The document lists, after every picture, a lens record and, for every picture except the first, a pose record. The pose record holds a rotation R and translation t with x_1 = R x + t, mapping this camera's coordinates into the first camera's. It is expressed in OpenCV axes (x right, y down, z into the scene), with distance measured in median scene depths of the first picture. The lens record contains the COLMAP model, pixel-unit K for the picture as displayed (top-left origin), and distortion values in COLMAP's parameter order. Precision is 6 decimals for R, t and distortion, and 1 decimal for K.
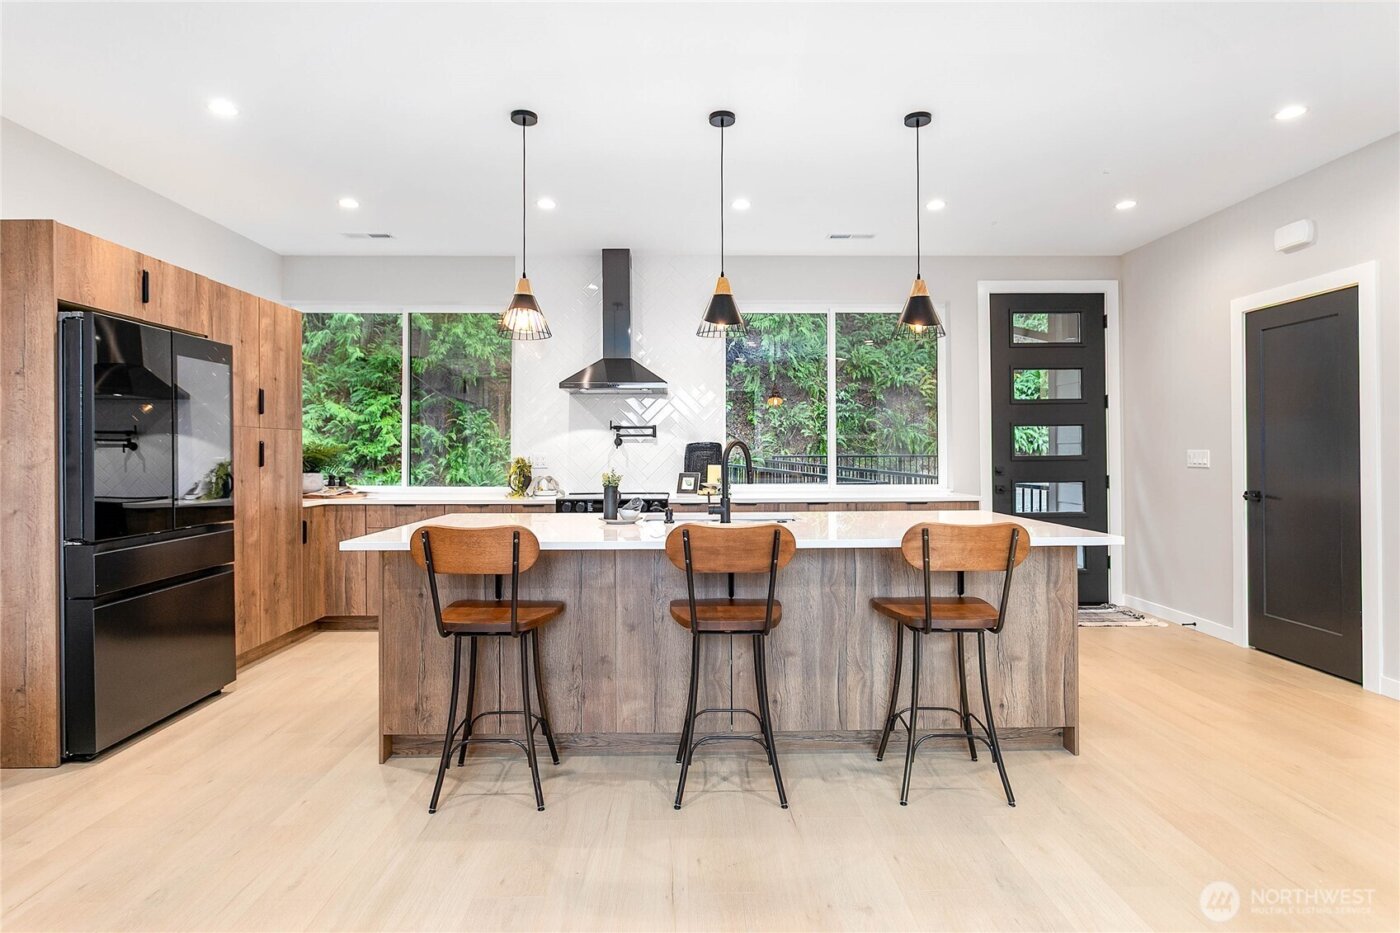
lens RADIAL K [[733.9, 0, 694.4], [0, 733.9, 449.7], [0, 0, 1]] dist [-0.002905, 0.000305]
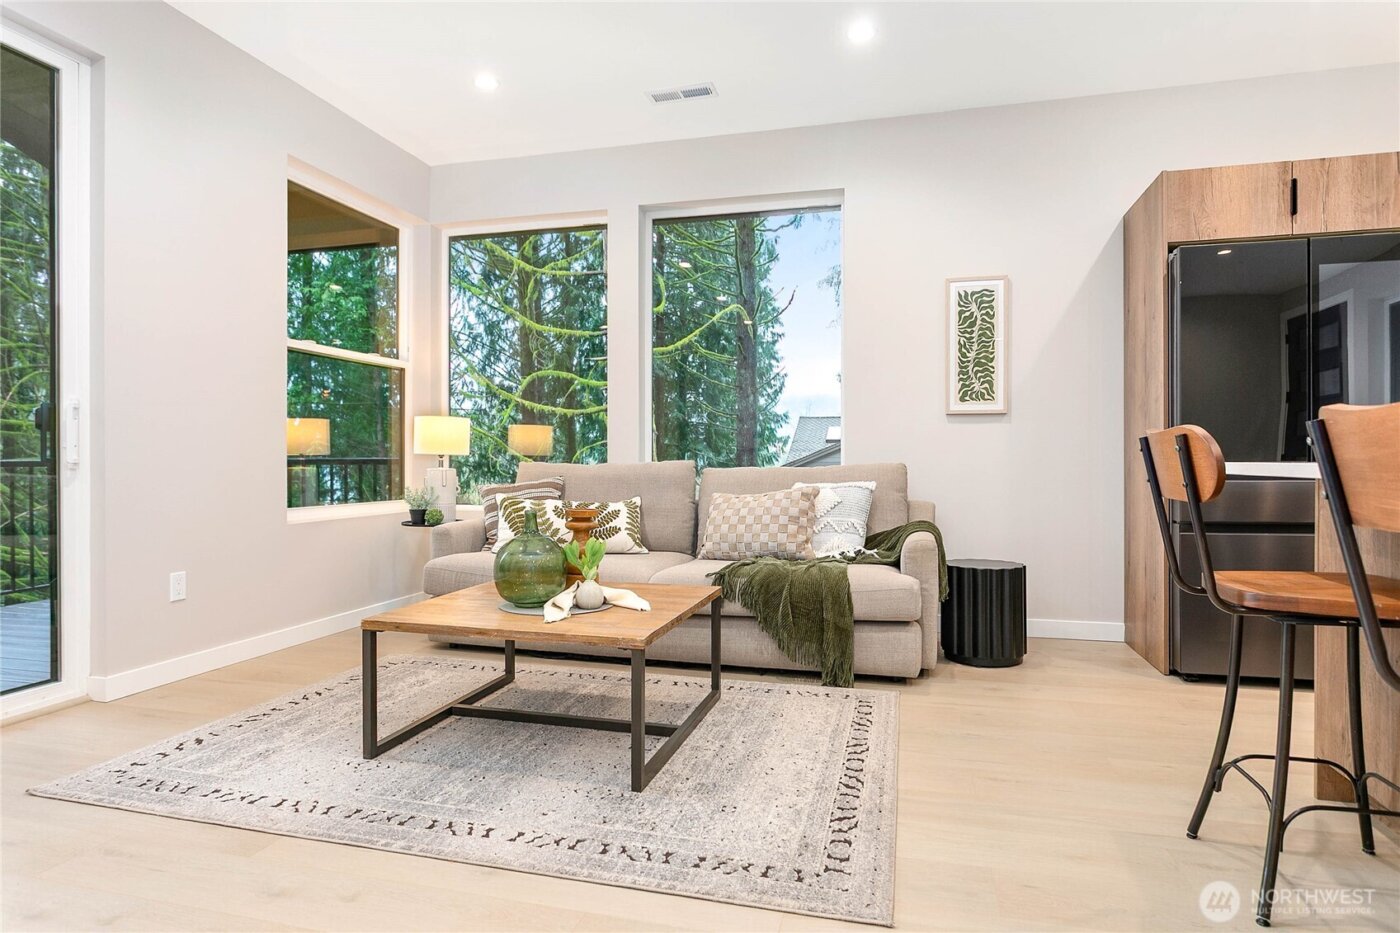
lens RADIAL K [[792.5, 0, 697.0], [0, 792.5, 461.1], [0, 0, 1]] dist [-0.001675, 0.000455]
pose [[-0.273869, 0.006234, -0.961747, 0.272184], [0.006857, 0.999966, 0.004529, 0.064980], [0.961743, -0.005354, -0.273902, 0.398995]]
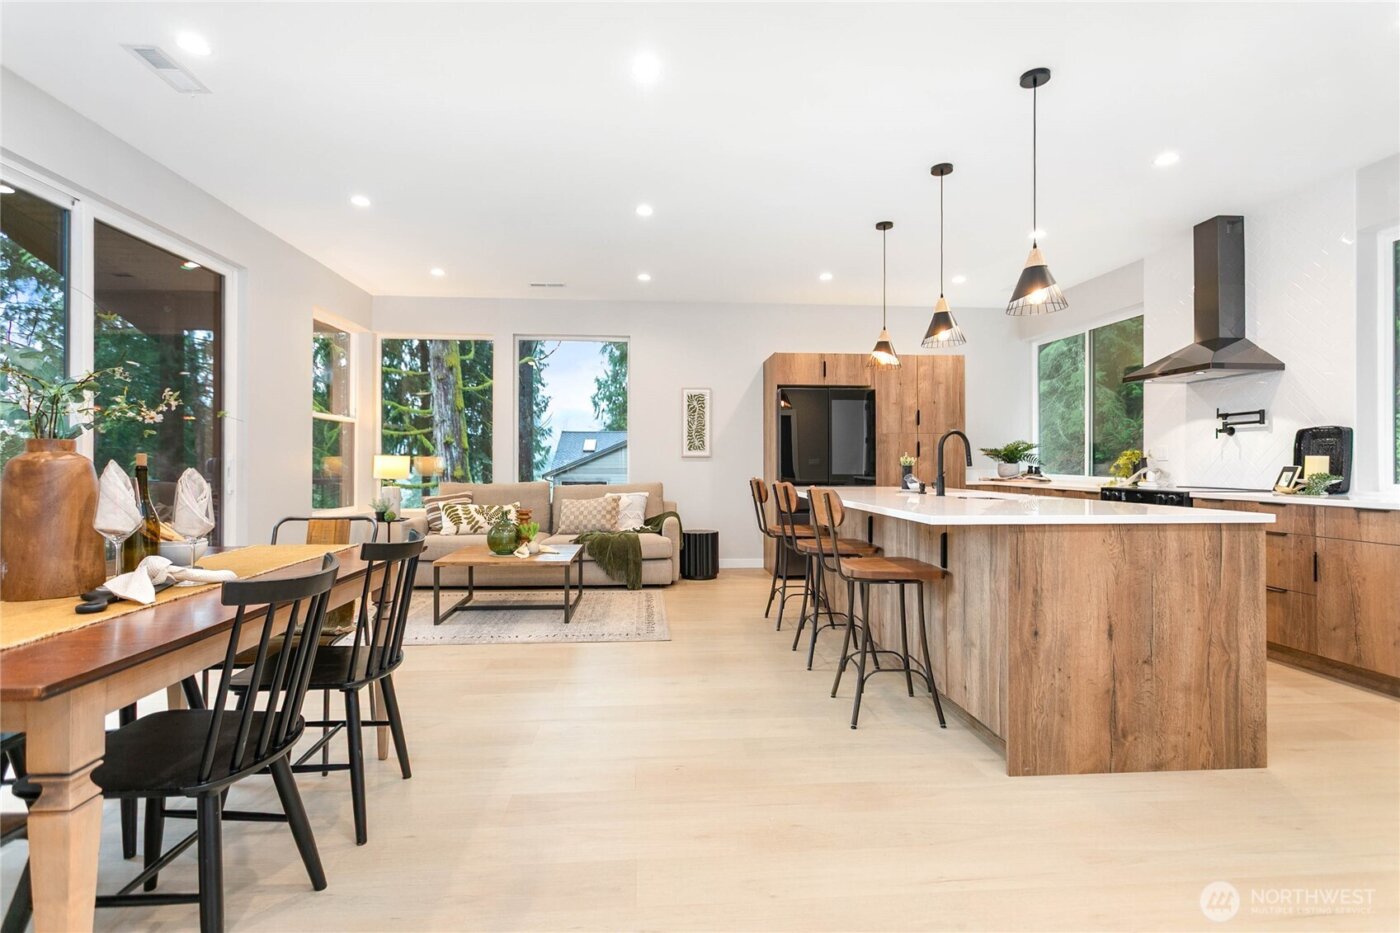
lens RADIAL K [[671.8, 0, 694.3], [0, 671.8, 459.9], [0, 0, 1]] dist [0.005488, -0.000329]
pose [[0.058787, -0.000478, -0.998270, 0.812291], [0.004749, 0.999989, -0.000199, 0.025713], [0.998259, -0.004729, 0.058789, 0.365662]]
